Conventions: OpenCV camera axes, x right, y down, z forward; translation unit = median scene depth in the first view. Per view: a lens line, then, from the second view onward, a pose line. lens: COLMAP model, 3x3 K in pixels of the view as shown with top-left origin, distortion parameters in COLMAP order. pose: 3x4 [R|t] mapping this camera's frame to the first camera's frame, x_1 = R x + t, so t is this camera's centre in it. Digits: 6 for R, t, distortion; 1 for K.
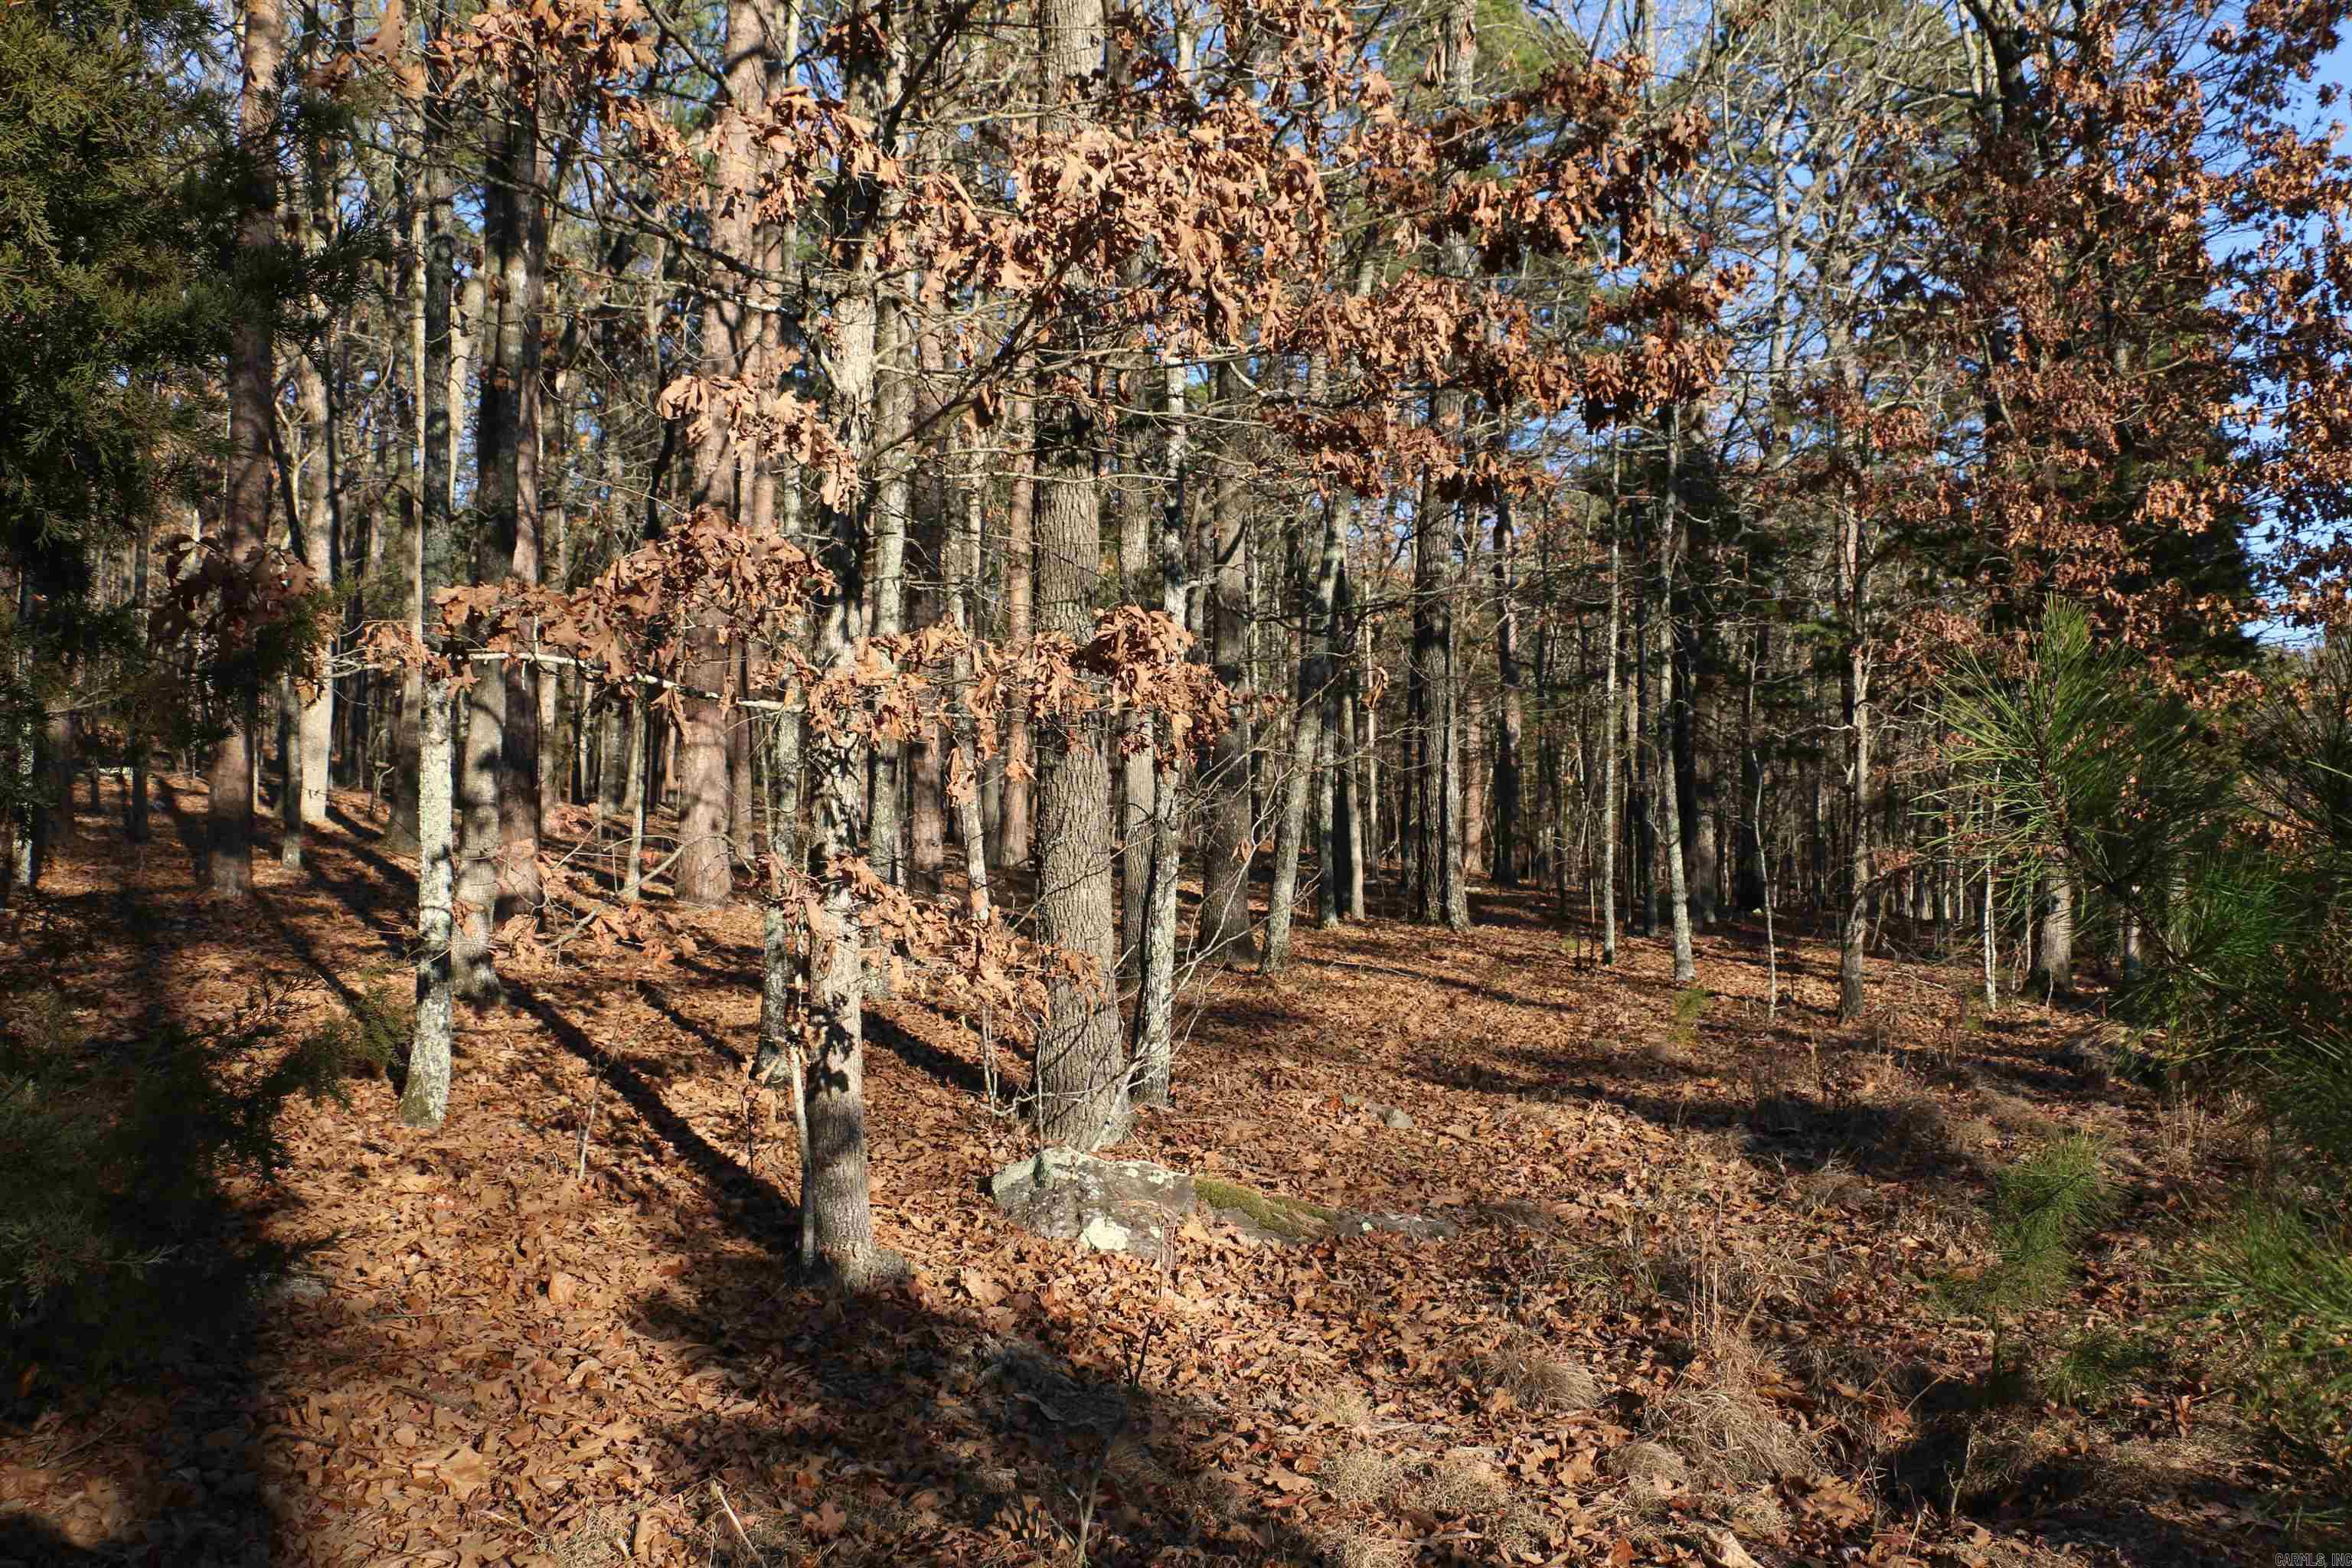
lens RADIAL K [[1959.7, 0, 1168.8], [0, 1959.7, 787.1], [0, 0, 1]] dist [-0.166161, 0.135081]
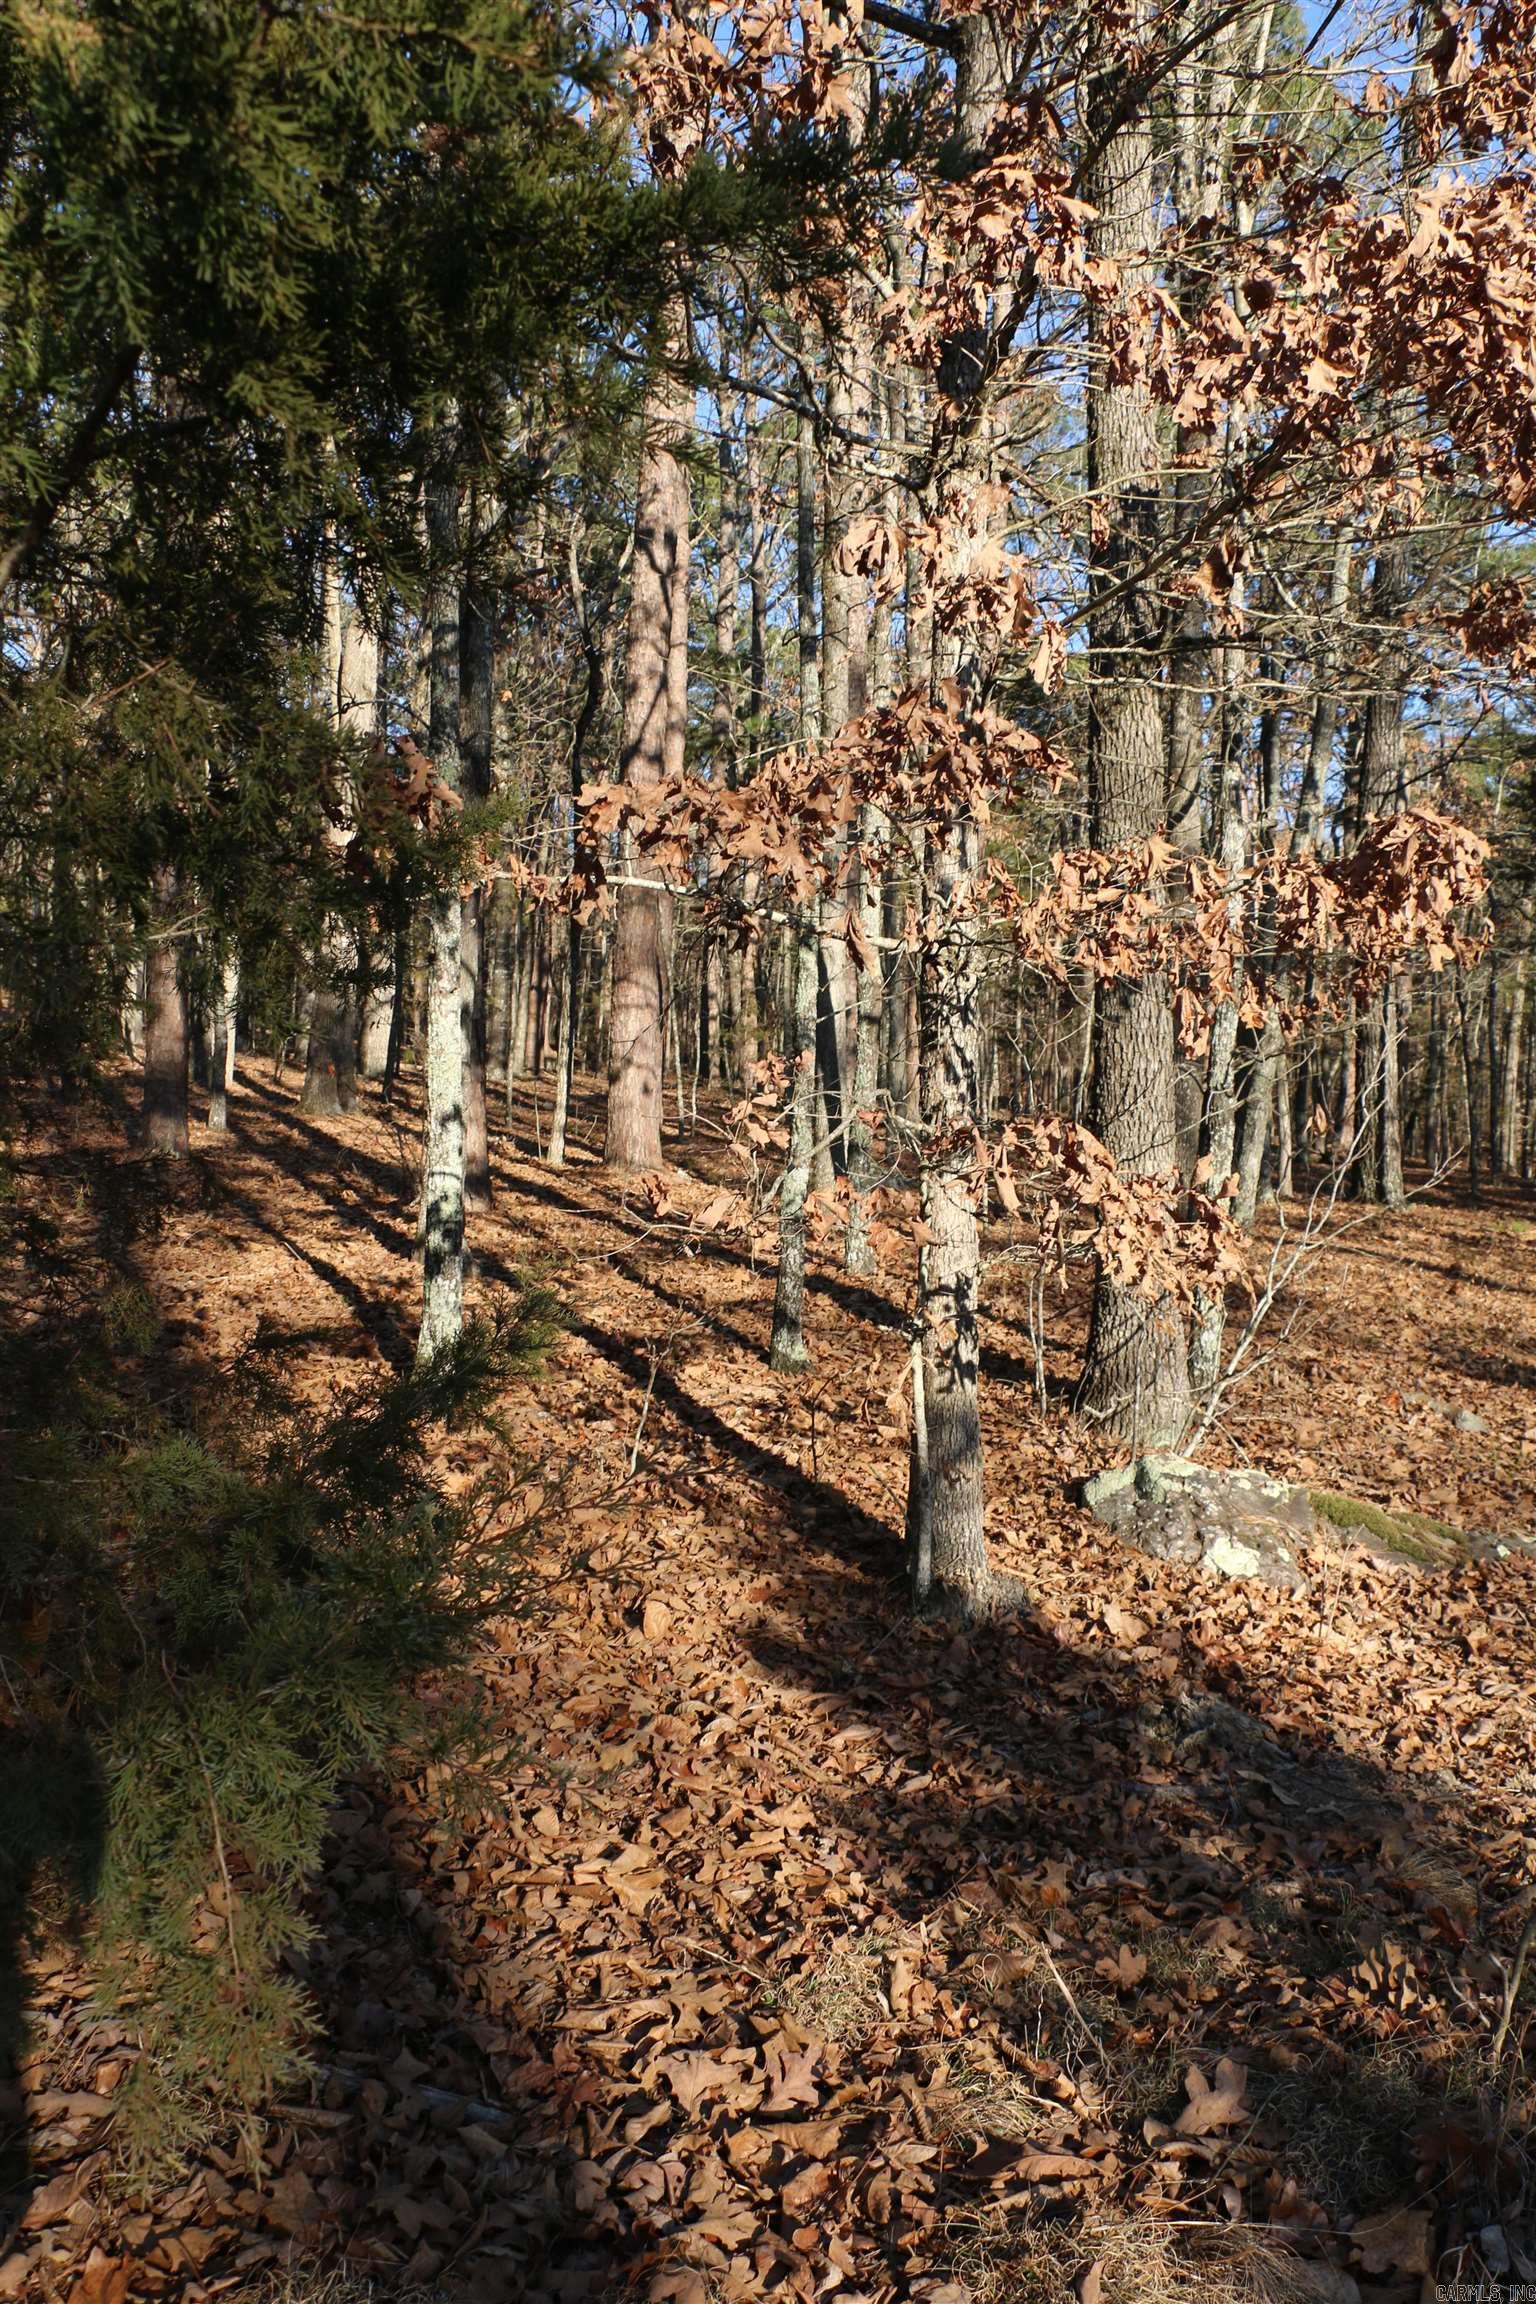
lens RADIAL K [[1919.7, 0, 764.5], [0, 1919.7, 1157.3], [0, 0, 1]] dist [-0.166161, 0.135081]
pose [[0.991846, 0.014442, -0.126625, -0.134006], [-0.007948, 0.998634, 0.051634, 0.008712], [0.127198, -0.050207, 0.990606, 0.139971]]
